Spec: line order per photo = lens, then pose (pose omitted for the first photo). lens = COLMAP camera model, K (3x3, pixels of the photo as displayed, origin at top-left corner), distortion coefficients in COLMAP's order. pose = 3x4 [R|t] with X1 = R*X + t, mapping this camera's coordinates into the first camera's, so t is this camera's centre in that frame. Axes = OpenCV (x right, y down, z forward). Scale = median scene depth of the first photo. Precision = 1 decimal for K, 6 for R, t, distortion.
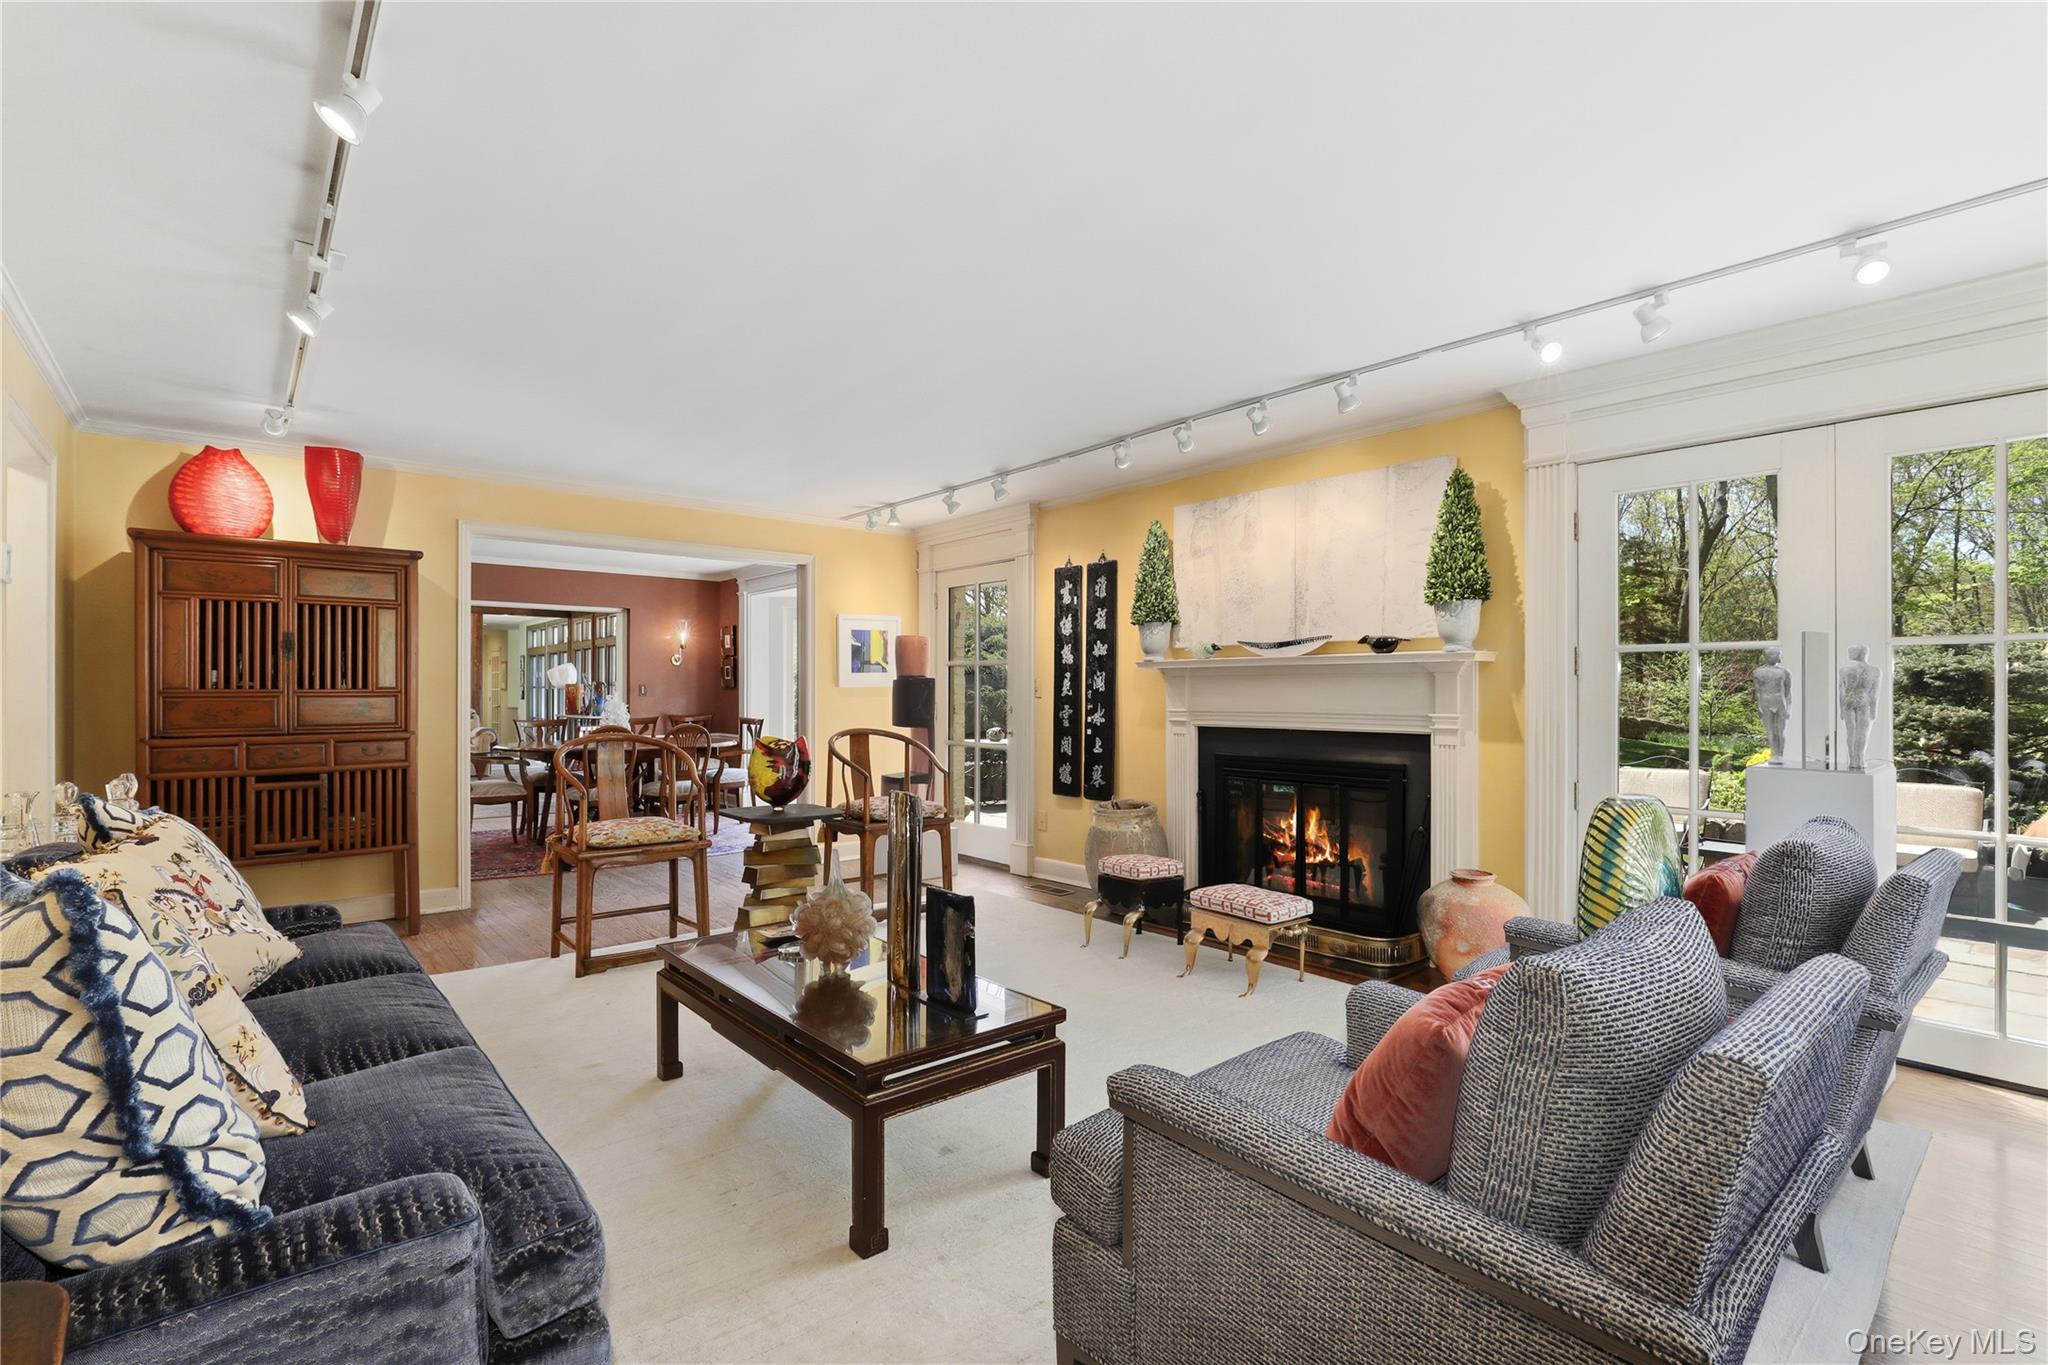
lens RADIAL K [[933.6, 0, 1007.1], [0, 933.6, 683.2], [0, 0, 1]] dist [-0.027253, 0.007390]
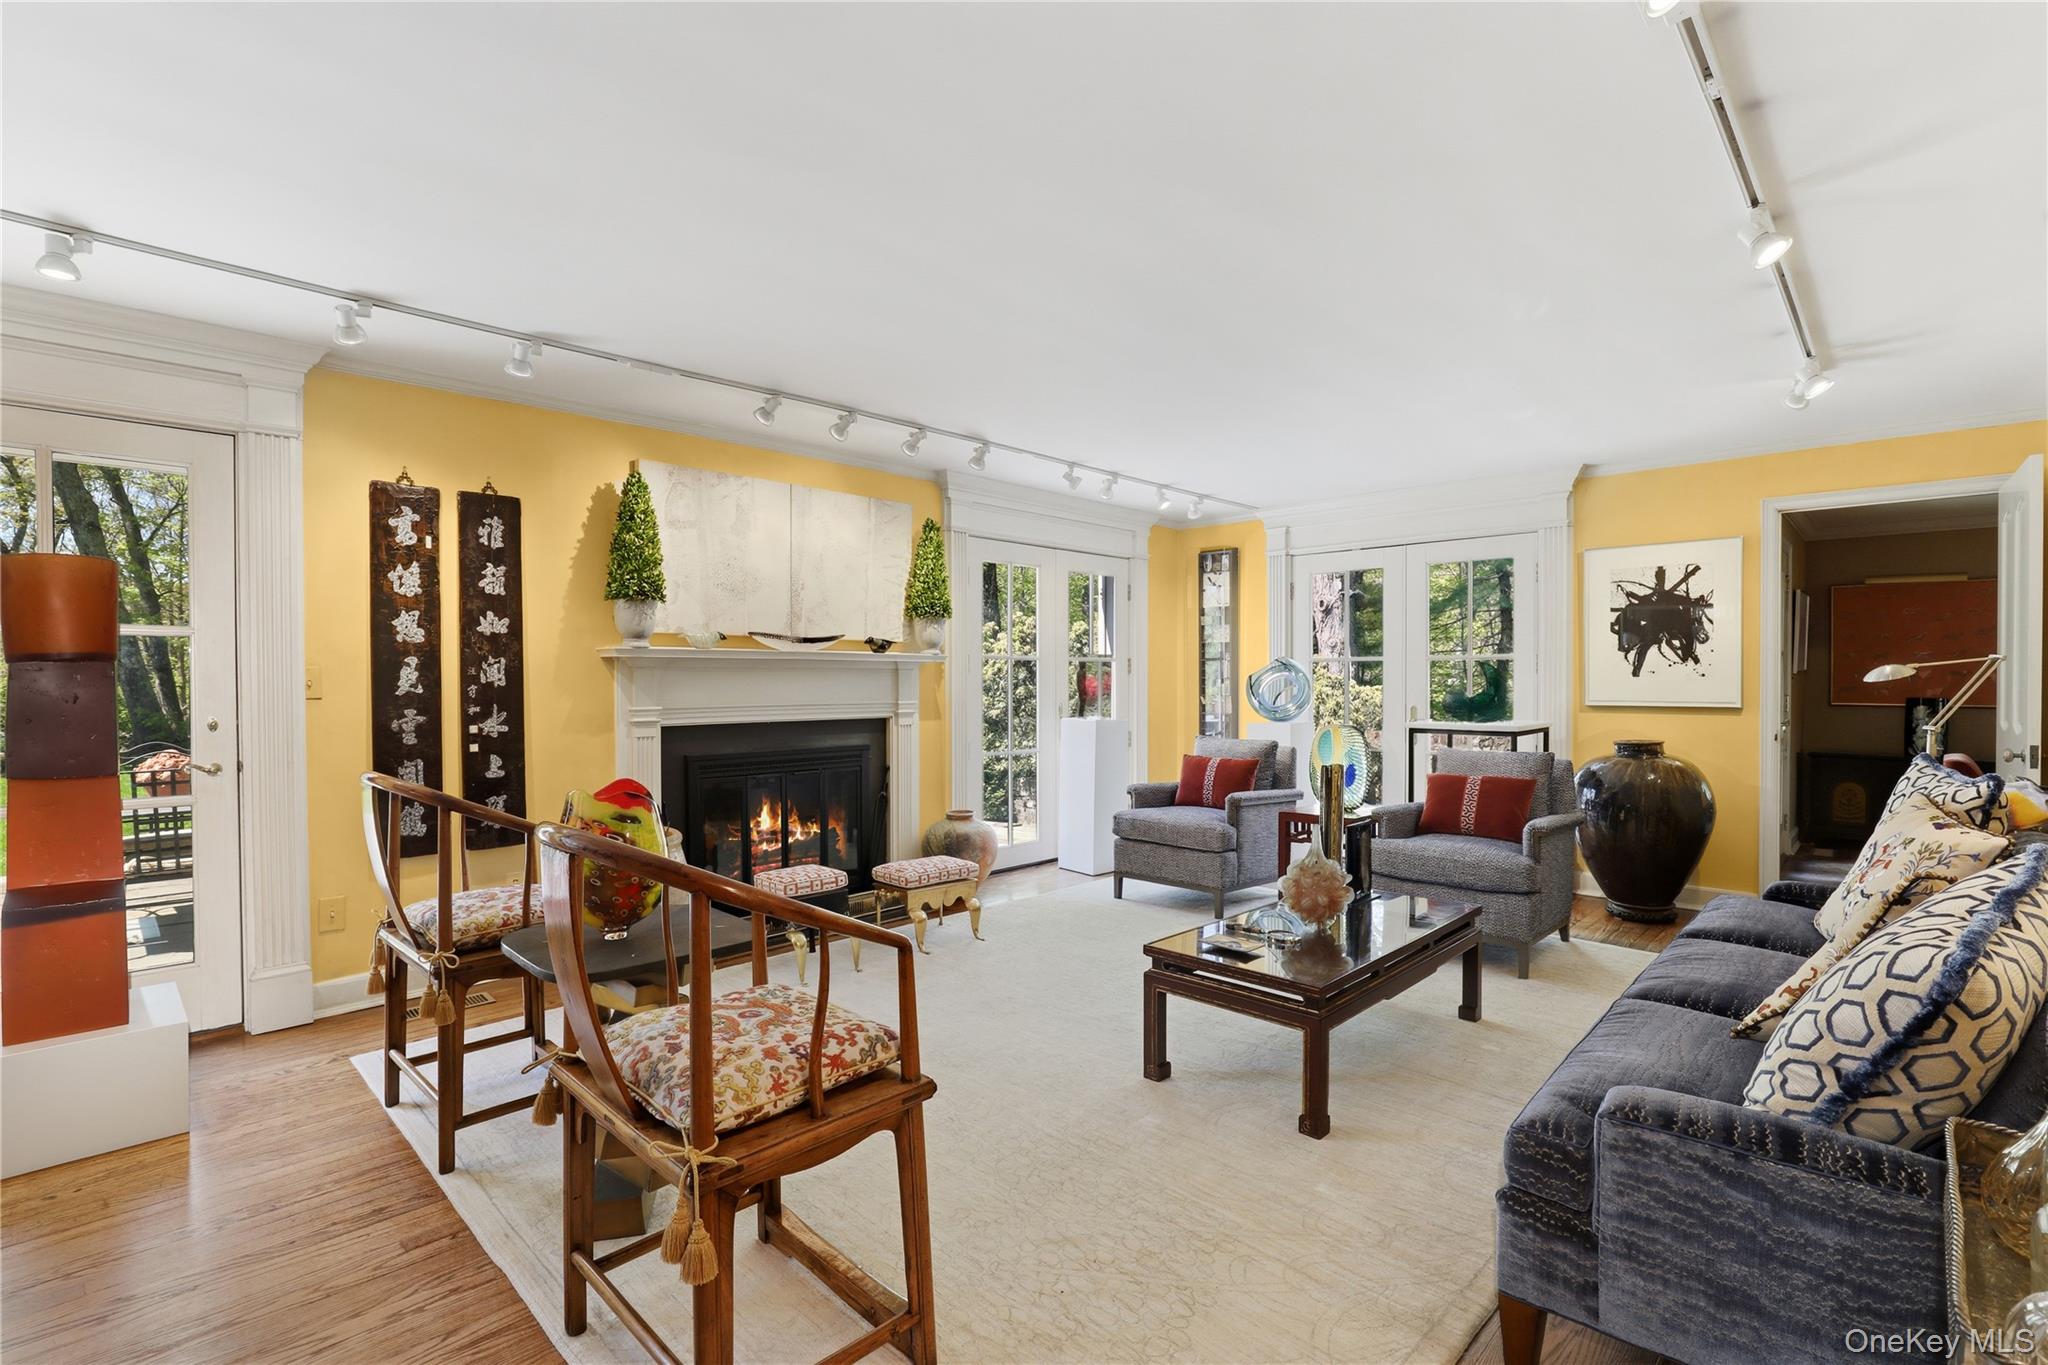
lens RADIAL K [[933.6, 0, 1021.5], [0, 933.6, 689.0], [0, 0, 1]] dist [-0.027253, 0.007390]
pose [[-0.092513, -0.013503, 0.995620, -0.611319], [-0.008938, 0.999879, 0.012730, -0.001664], [-0.995671, -0.007722, -0.092622, 0.688807]]
